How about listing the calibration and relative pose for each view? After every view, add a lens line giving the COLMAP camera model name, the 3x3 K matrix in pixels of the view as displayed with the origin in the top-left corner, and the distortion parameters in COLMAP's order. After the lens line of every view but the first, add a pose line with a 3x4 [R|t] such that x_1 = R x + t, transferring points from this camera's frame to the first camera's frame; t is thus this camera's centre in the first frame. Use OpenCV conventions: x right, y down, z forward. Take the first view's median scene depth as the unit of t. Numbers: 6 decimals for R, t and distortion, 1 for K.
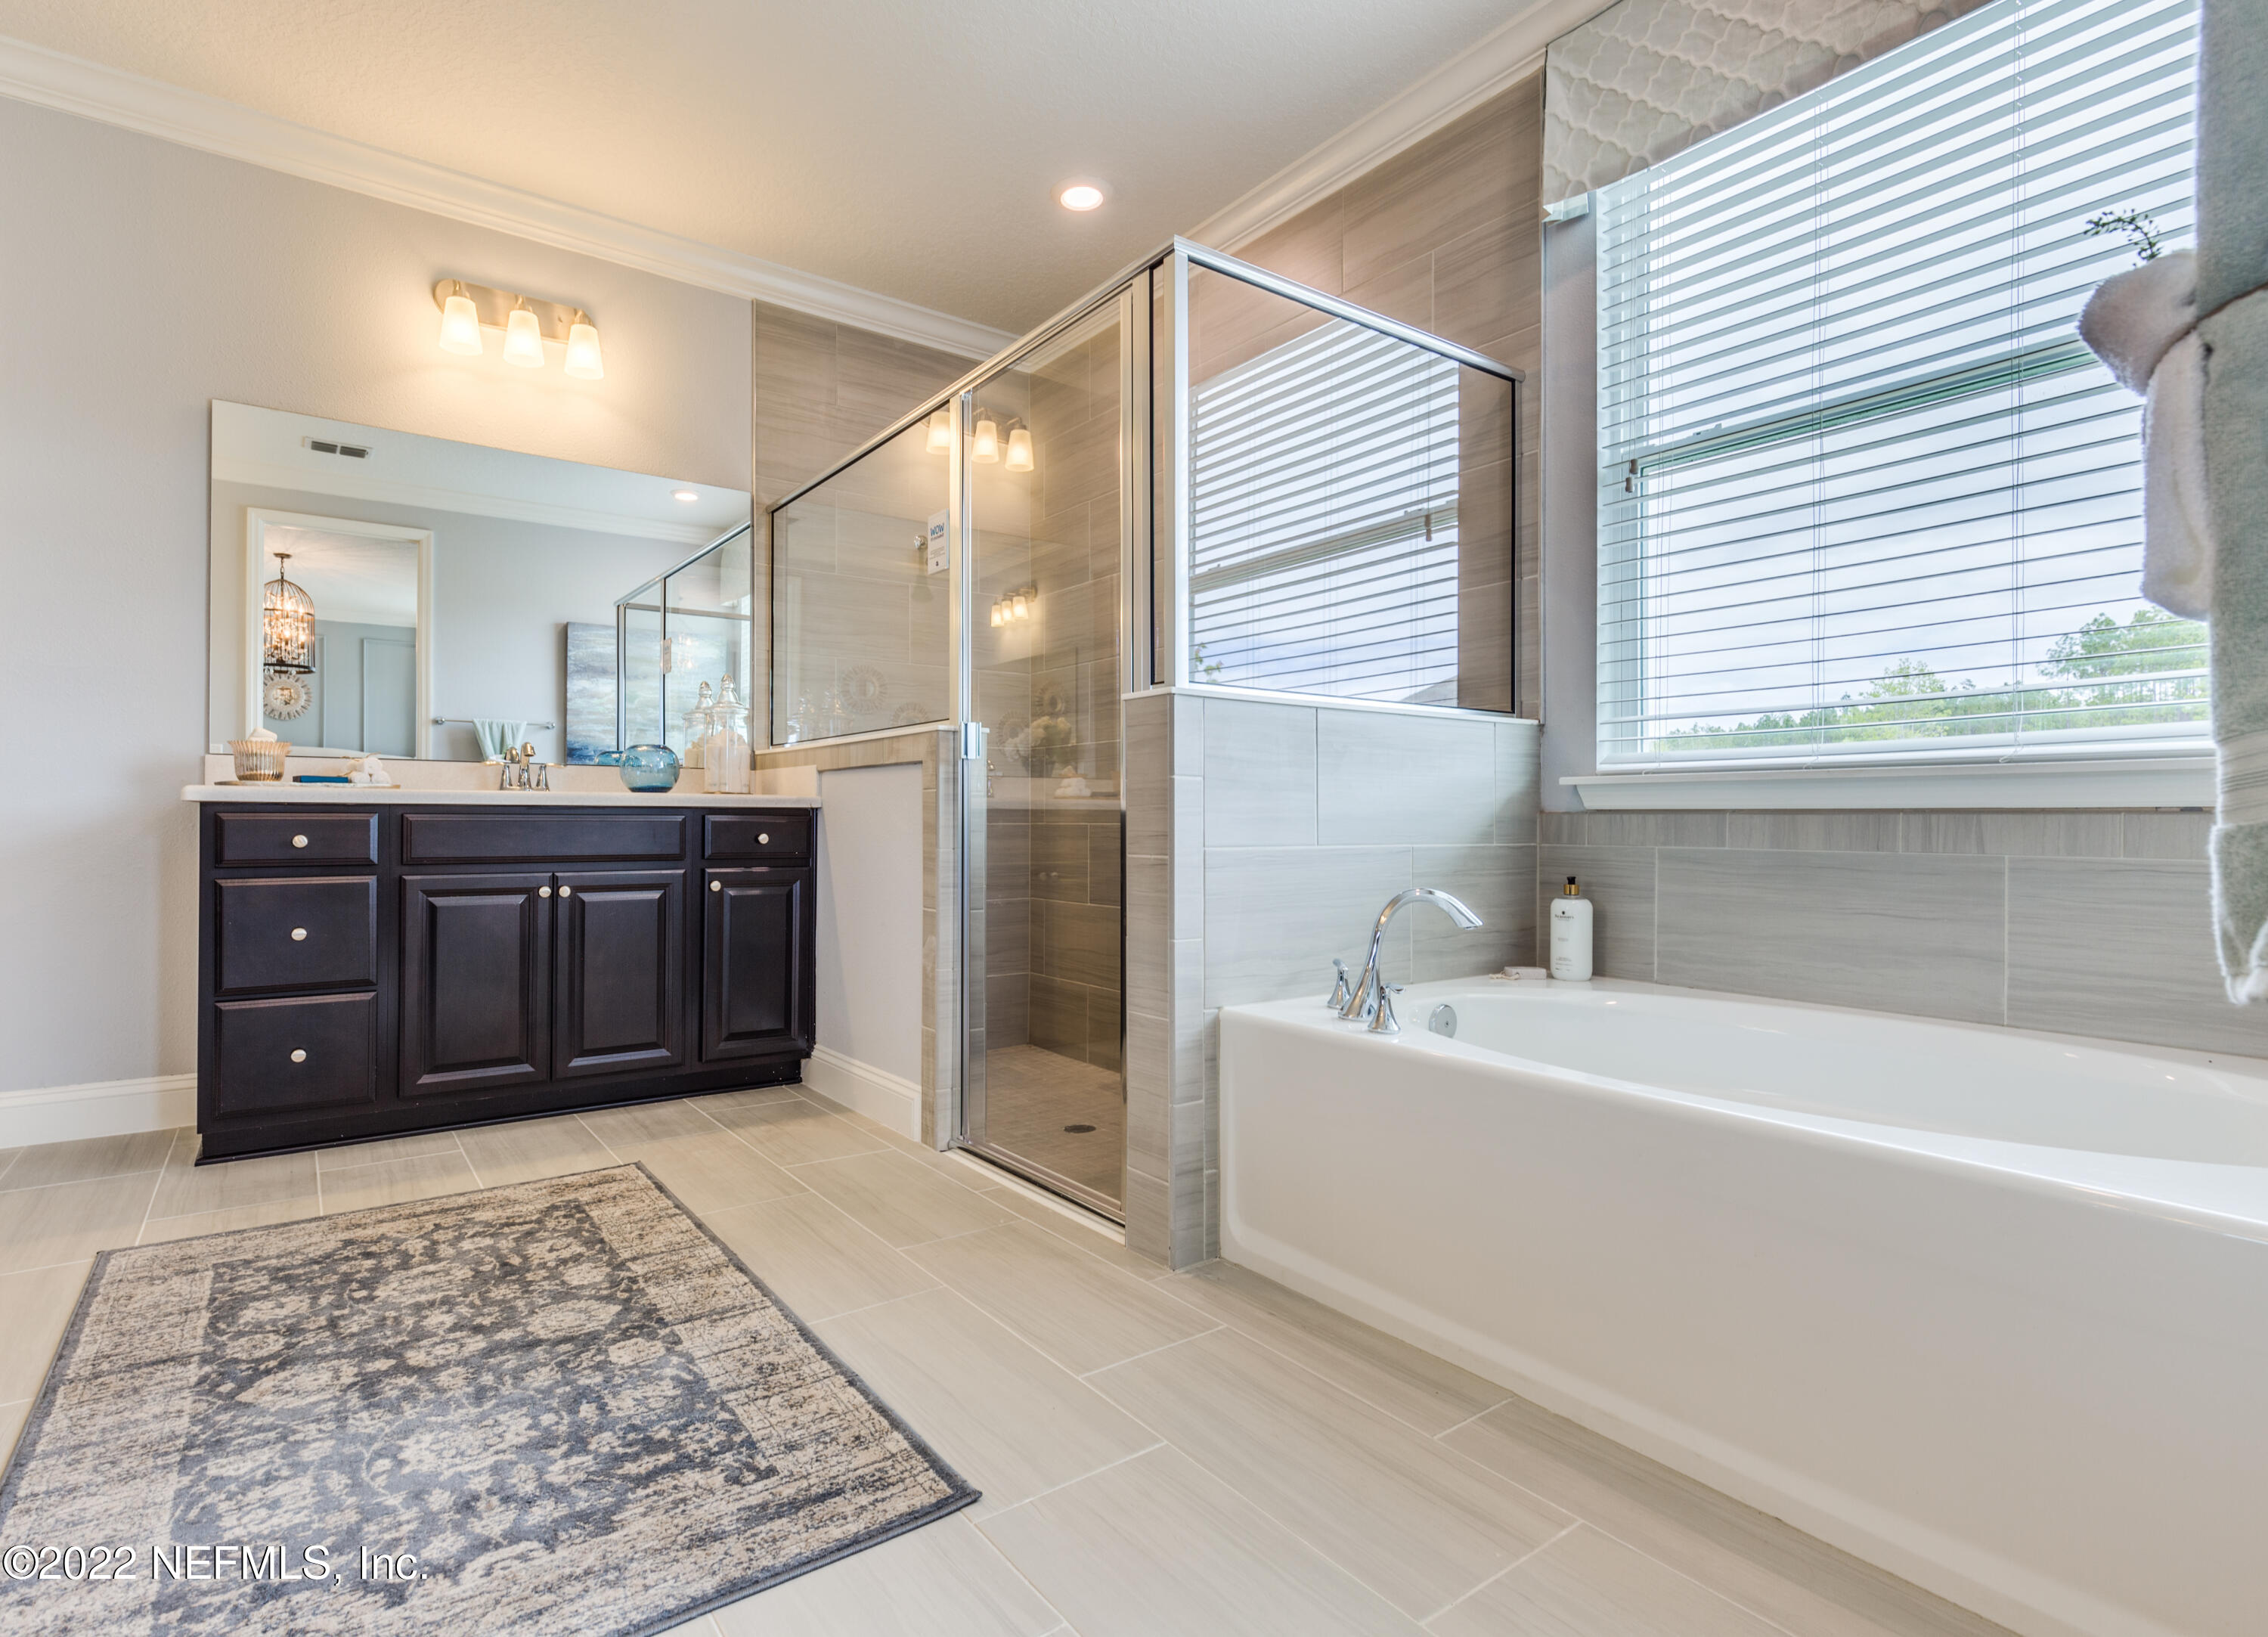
lens RADIAL K [[1117.1, 0, 1038.0], [0, 1117.1, 813.4], [0, 0, 1]] dist [0.014597, -0.001114]
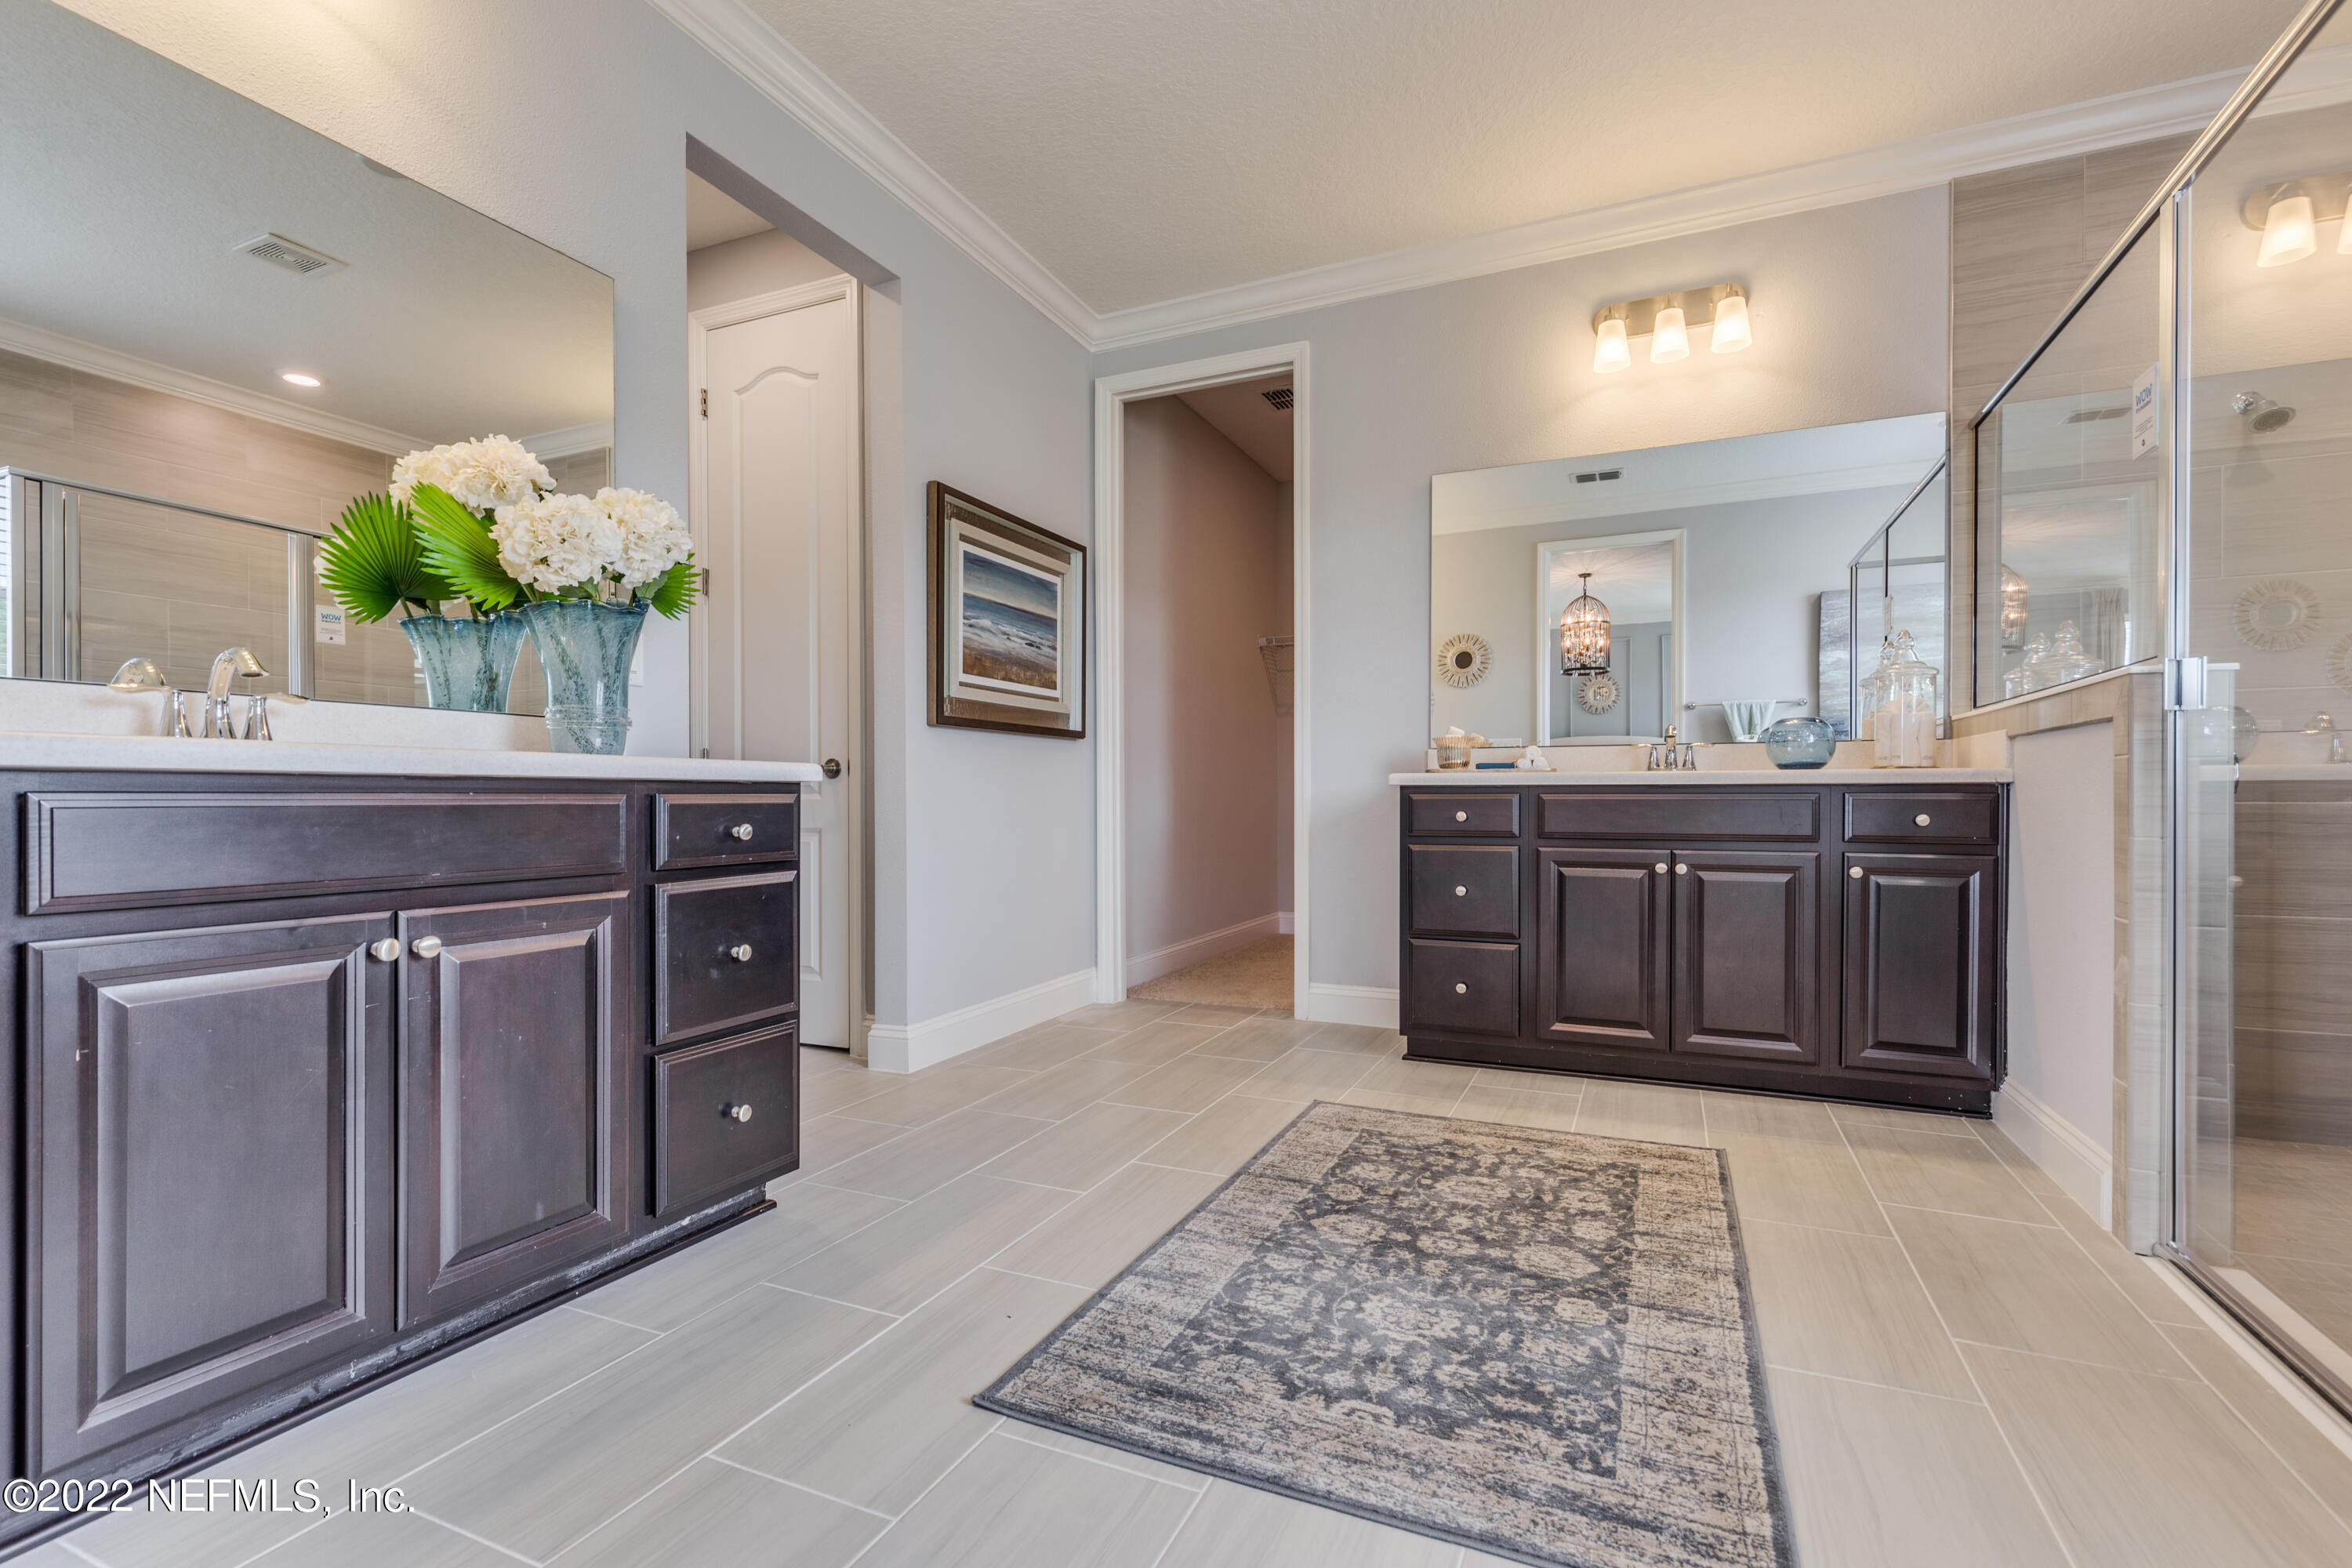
lens RADIAL K [[1071.6, 0, 1175.8], [0, 1071.6, 803.2], [0, 0, 1]] dist [0.010102, -0.000334]
pose [[0.529339, 0.001067, -0.848409, 0.236349], [0.007462, 0.999955, 0.005913, 0.000961], [0.848377, -0.009461, 0.529307, 0.133490]]
